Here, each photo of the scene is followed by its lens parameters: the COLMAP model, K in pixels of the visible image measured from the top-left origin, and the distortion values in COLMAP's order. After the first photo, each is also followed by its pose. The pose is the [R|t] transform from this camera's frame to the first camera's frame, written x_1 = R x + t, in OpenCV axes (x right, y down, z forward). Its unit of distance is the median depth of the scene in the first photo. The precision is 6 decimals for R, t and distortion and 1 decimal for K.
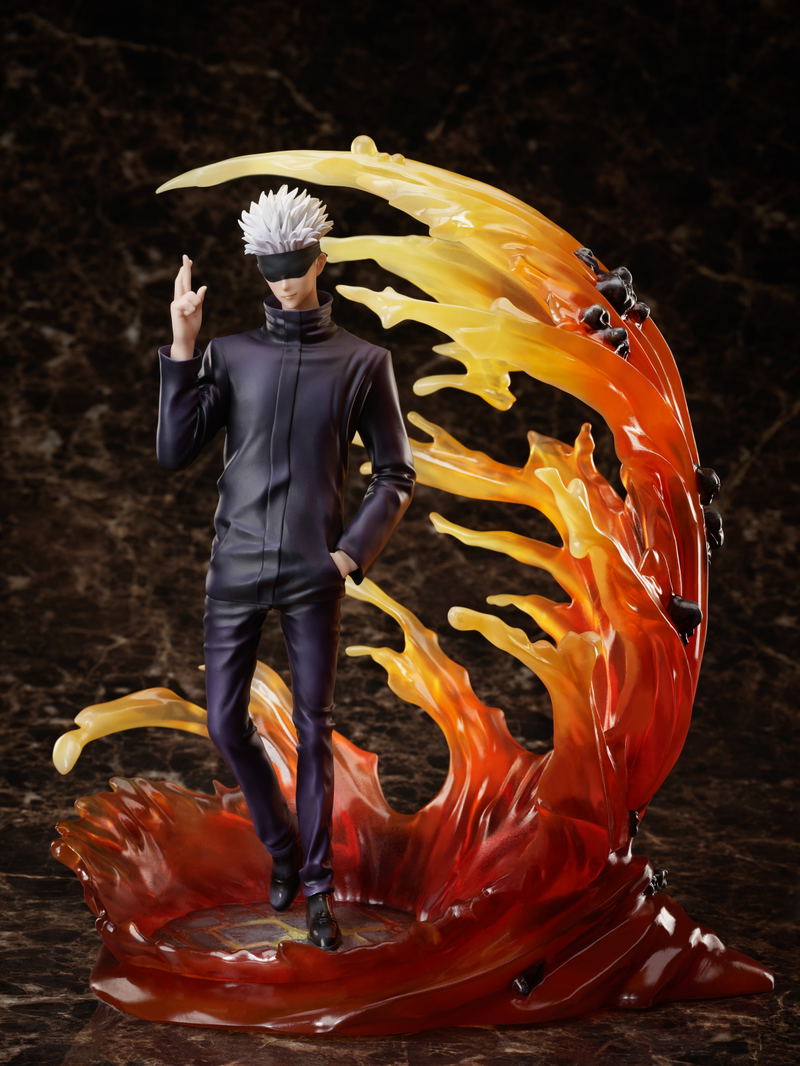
lens RADIAL K [[2839.7, 0, 402.4], [0, 2839.7, 532.8], [0, 0, 1]] dist [-0.010773, 0.000000]
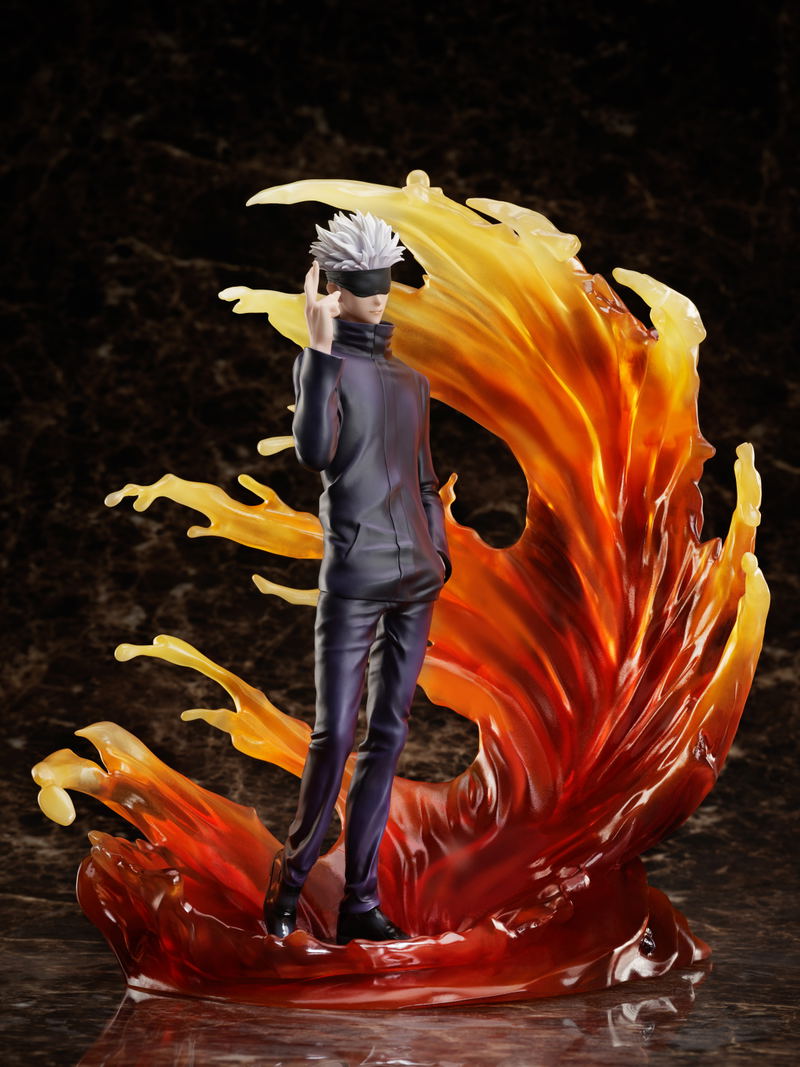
lens RADIAL K [[2842.3, 0, 385.5], [0, 2842.3, 557.3], [0, 0, 1]] dist [-0.010773, 0.000000]
pose [[0.998285, -0.002039, -0.058507, 0.025424], [-0.007530, 0.986619, -0.162871, 0.110935], [0.058057, 0.163032, 0.984911, -0.006209]]
